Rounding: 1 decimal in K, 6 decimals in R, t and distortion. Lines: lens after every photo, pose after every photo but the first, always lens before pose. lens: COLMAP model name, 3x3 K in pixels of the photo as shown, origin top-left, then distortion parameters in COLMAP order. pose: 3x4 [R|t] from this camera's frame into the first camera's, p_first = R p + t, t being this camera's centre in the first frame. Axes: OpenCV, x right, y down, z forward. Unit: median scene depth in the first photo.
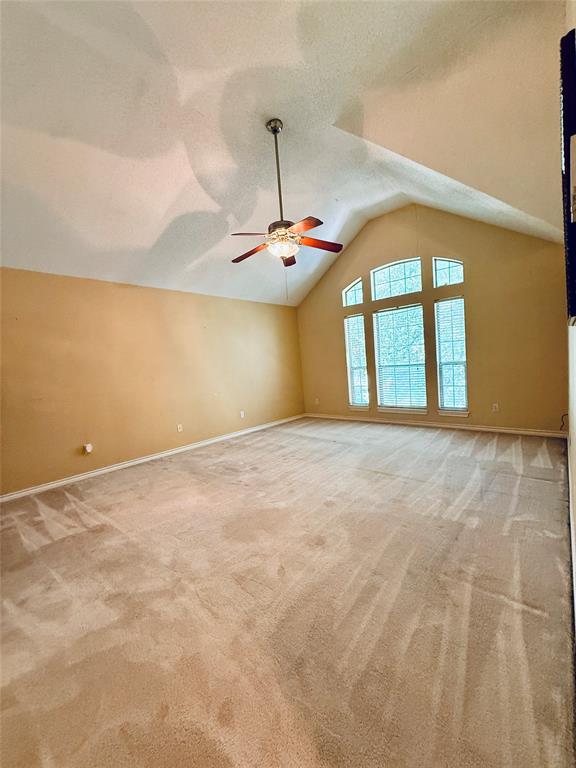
lens RADIAL K [[306.2, 0, 288.5], [0, 306.2, 382.5], [0, 0, 1]] dist [-0.003663, 0.001345]
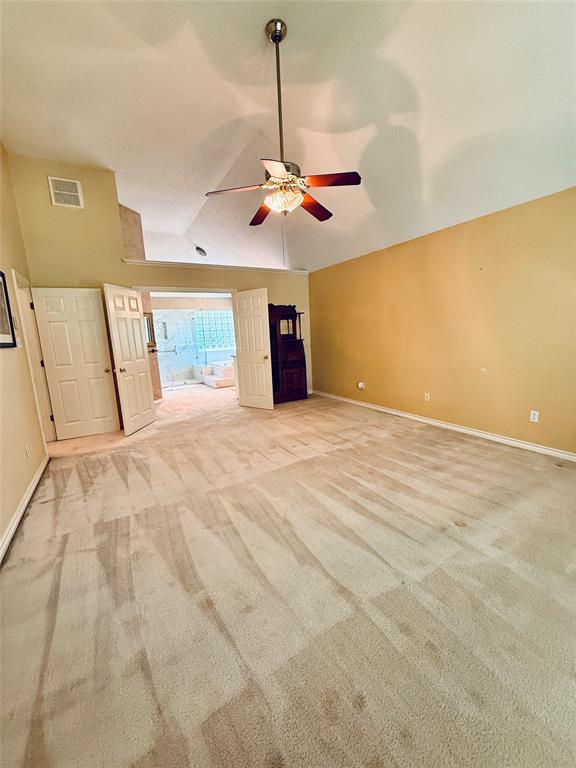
lens RADIAL K [[306.2, 0, 288.5], [0, 306.2, 384.1], [0, 0, 1]] dist [-0.003663, 0.001345]
pose [[-0.300048, 0.247941, -0.921139, 0.725628], [0.009006, 0.966324, 0.257170, -0.150521], [0.953882, 0.068868, -0.292177, 1.096923]]
